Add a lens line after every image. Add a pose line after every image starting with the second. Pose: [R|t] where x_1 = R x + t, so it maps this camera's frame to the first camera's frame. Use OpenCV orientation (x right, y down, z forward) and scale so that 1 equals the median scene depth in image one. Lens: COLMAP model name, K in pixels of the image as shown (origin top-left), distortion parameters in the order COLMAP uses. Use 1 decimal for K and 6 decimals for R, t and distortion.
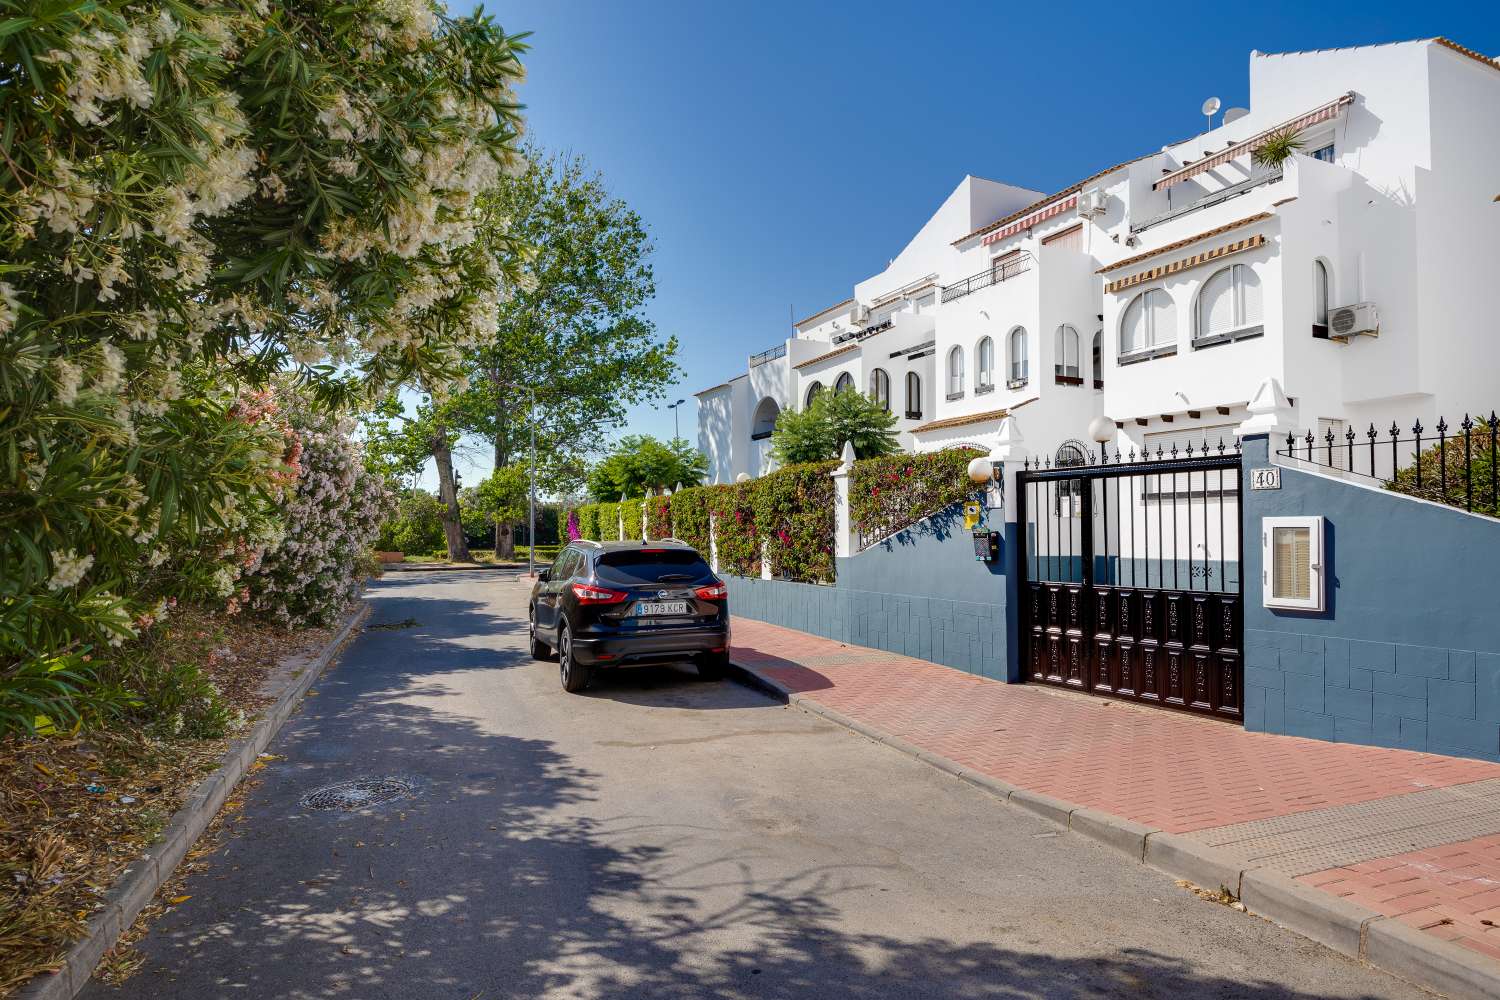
lens RADIAL K [[827.7, 0, 744.4], [0, 827.7, 517.7], [0, 0, 1]] dist [-0.015136, 0.003398]
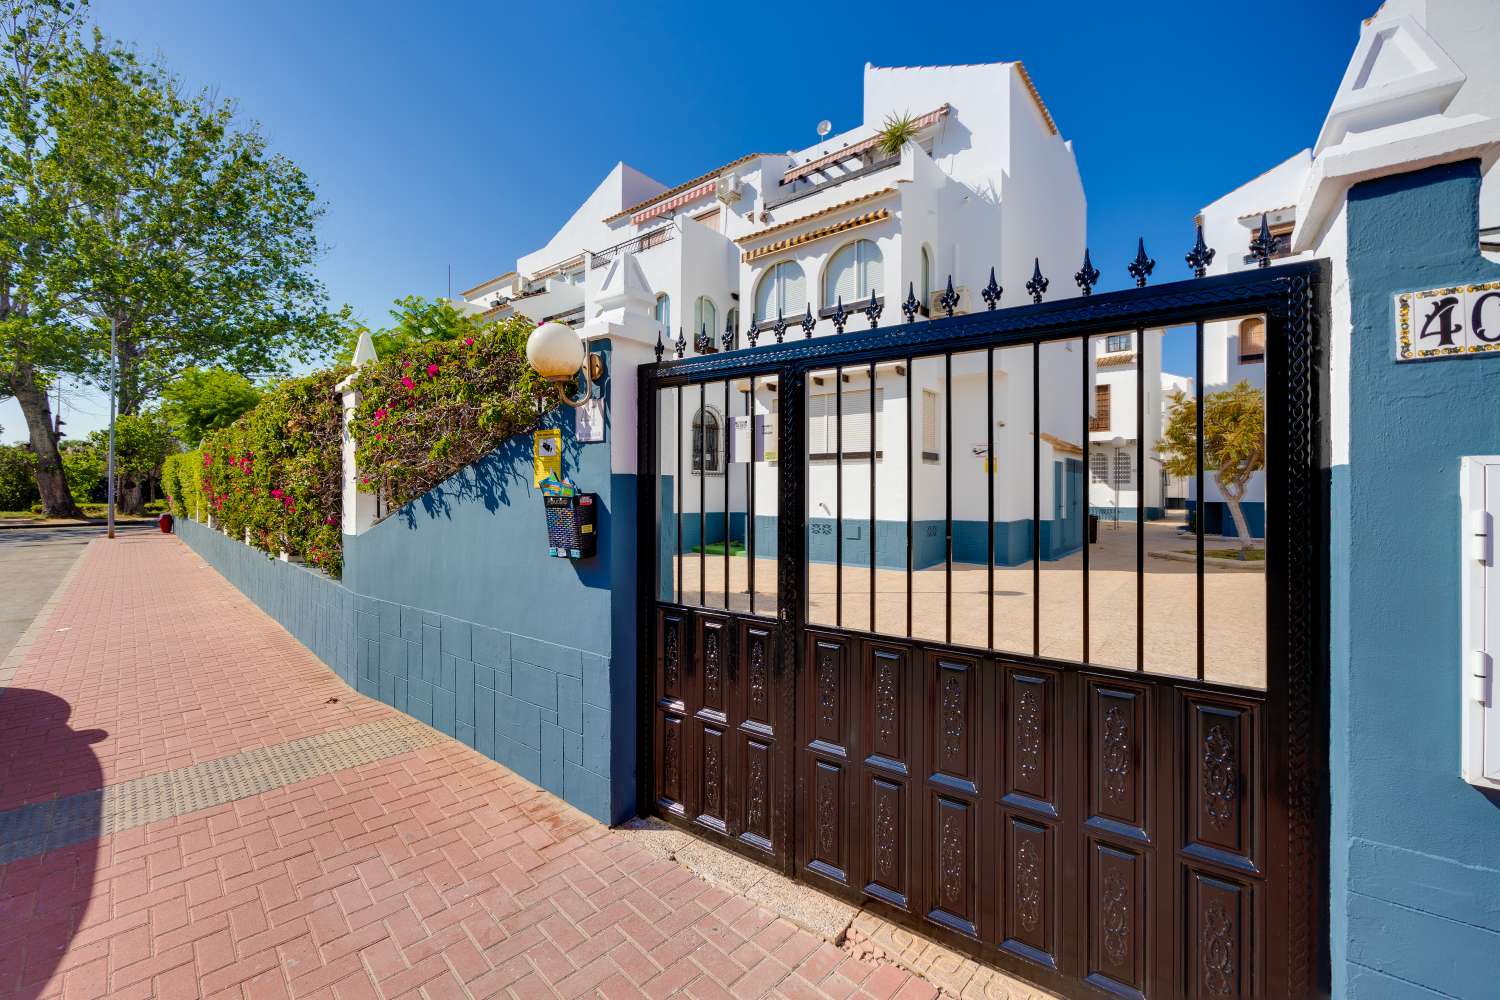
lens RADIAL K [[575.7, 0, 747.8], [0, 575.7, 487.1], [0, 0, 1]] dist [-0.000599, -0.000068]
pose [[0.892965, 0.010727, 0.449998, 0.133198], [-0.017080, 0.999804, 0.010060, 0.004785], [-0.449802, -0.016669, 0.892973, 0.379615]]
